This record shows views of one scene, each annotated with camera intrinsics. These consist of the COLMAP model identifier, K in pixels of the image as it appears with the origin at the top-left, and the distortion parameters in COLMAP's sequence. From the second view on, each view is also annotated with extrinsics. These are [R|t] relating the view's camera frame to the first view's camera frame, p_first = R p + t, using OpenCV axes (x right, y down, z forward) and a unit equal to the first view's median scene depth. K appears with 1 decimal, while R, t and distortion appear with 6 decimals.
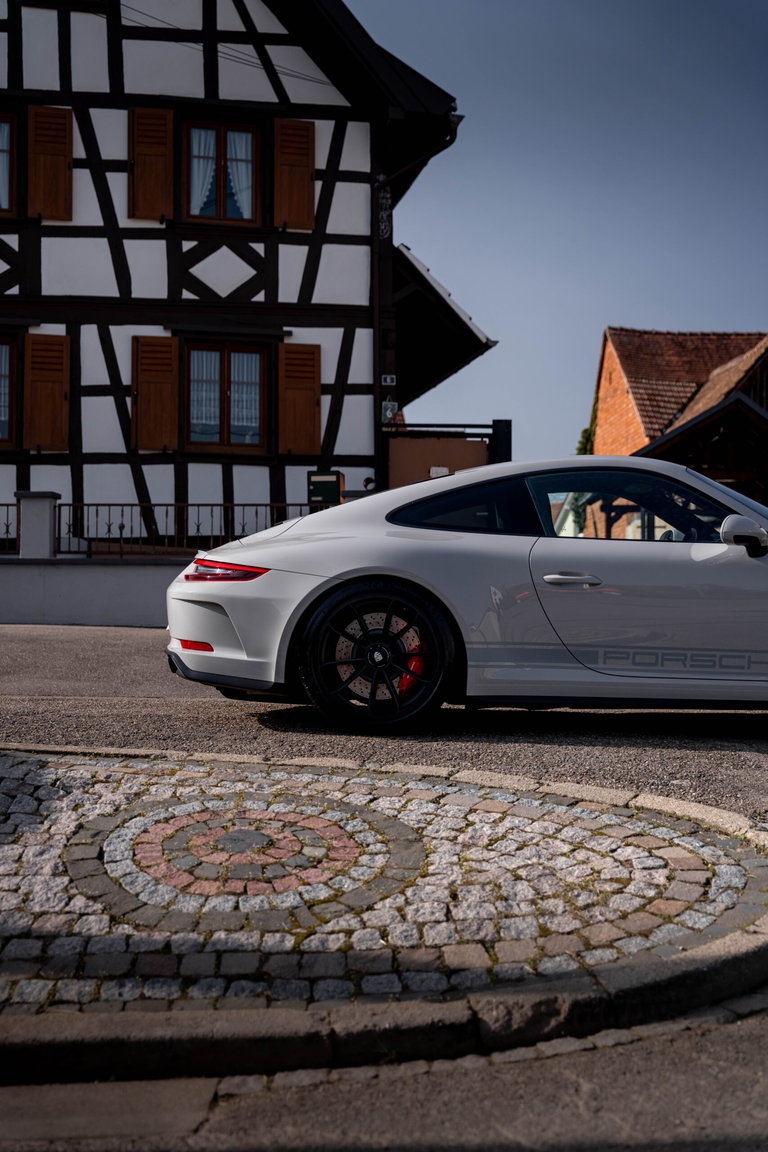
lens RADIAL K [[1529.7, 0, 384.0], [0, 1529.7, 576.0], [0, 0, 1]] dist [0.018764, 0.080403]
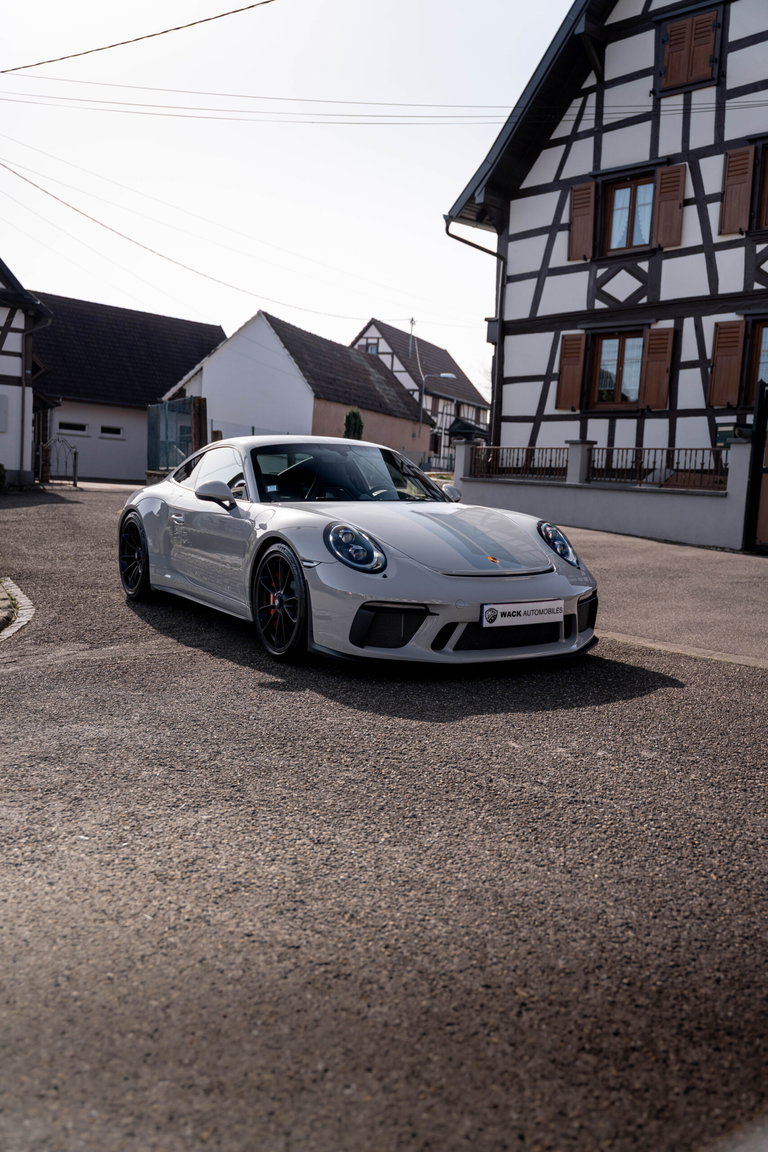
lens RADIAL K [[1006.7, 0, 384.0], [0, 1006.7, 576.0], [0, 0, 1]] dist [-0.003712, 0.007272]
pose [[0.548345, 0.107140, -0.829360, 0.448104], [-0.023950, 0.993364, 0.112492, -0.024526], [0.835909, -0.041821, 0.547272, 0.243645]]
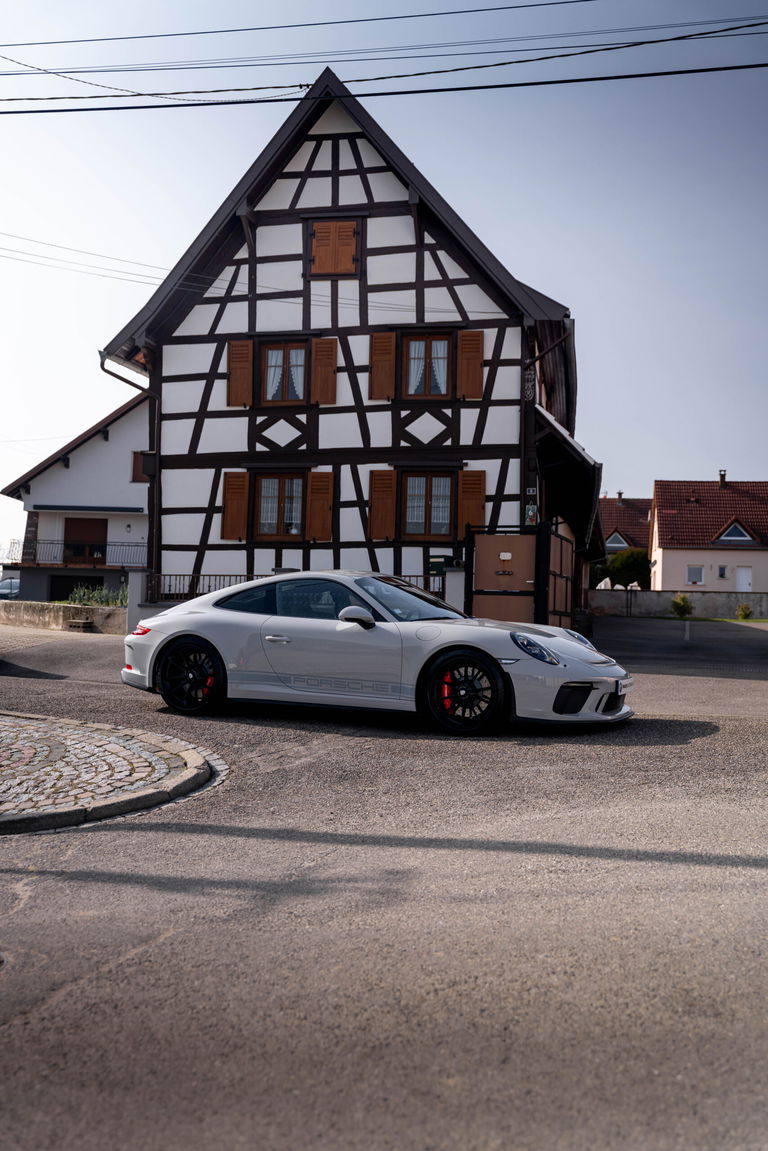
lens RADIAL K [[1103.2, 0, 384.0], [0, 1103.2, 575.5], [0, 0, 1]] dist [-0.001765, -0.001355]
pose [[0.920157, 0.001036, -0.391548, 0.314708], [-0.009374, 0.999768, -0.019383, -0.020591], [0.391437, 0.021506, 0.919953, -0.085485]]
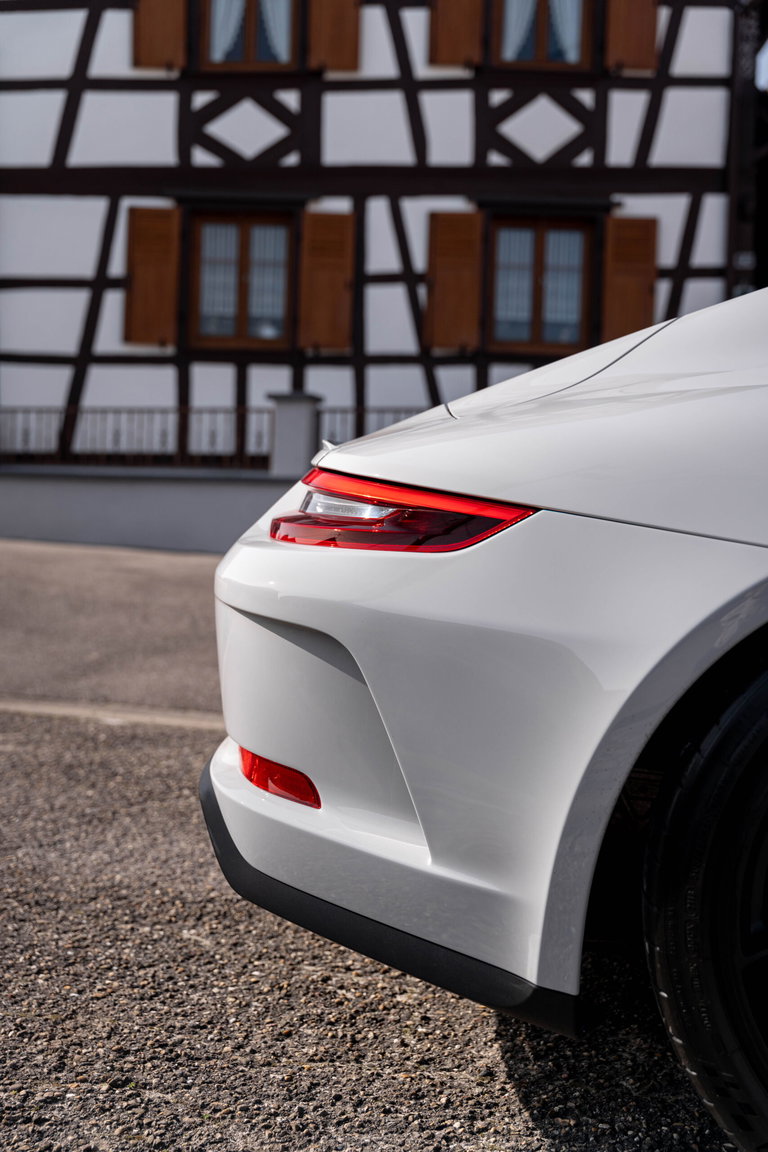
lens RADIAL K [[1238.2, 0, 384.0], [0, 1238.2, 576.0], [0, 0, 1]] dist [0.031222, 0.003417]
pose [[0.970832, 0.034674, -0.237240, -0.020649], [-0.019591, 0.997651, 0.065641, -0.002612], [0.238959, -0.059079, 0.969231, 0.327574]]
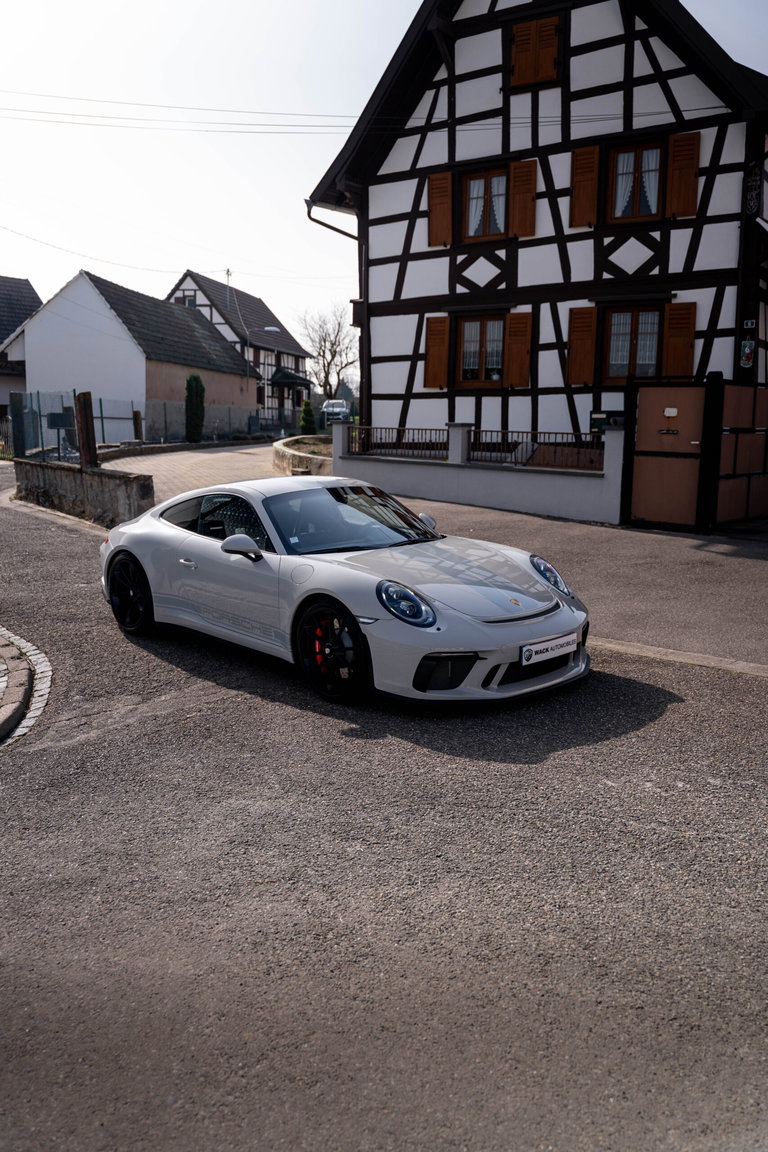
lens RADIAL K [[987.7, 0, 387.2], [0, 987.7, 575.4], [0, 0, 1]] dist [-0.002920, 0.000709]
pose [[0.703991, 0.115944, -0.700681, 0.424337], [0.013114, 0.984294, 0.176050, -0.070734], [0.710087, -0.133126, 0.691414, 0.158806]]
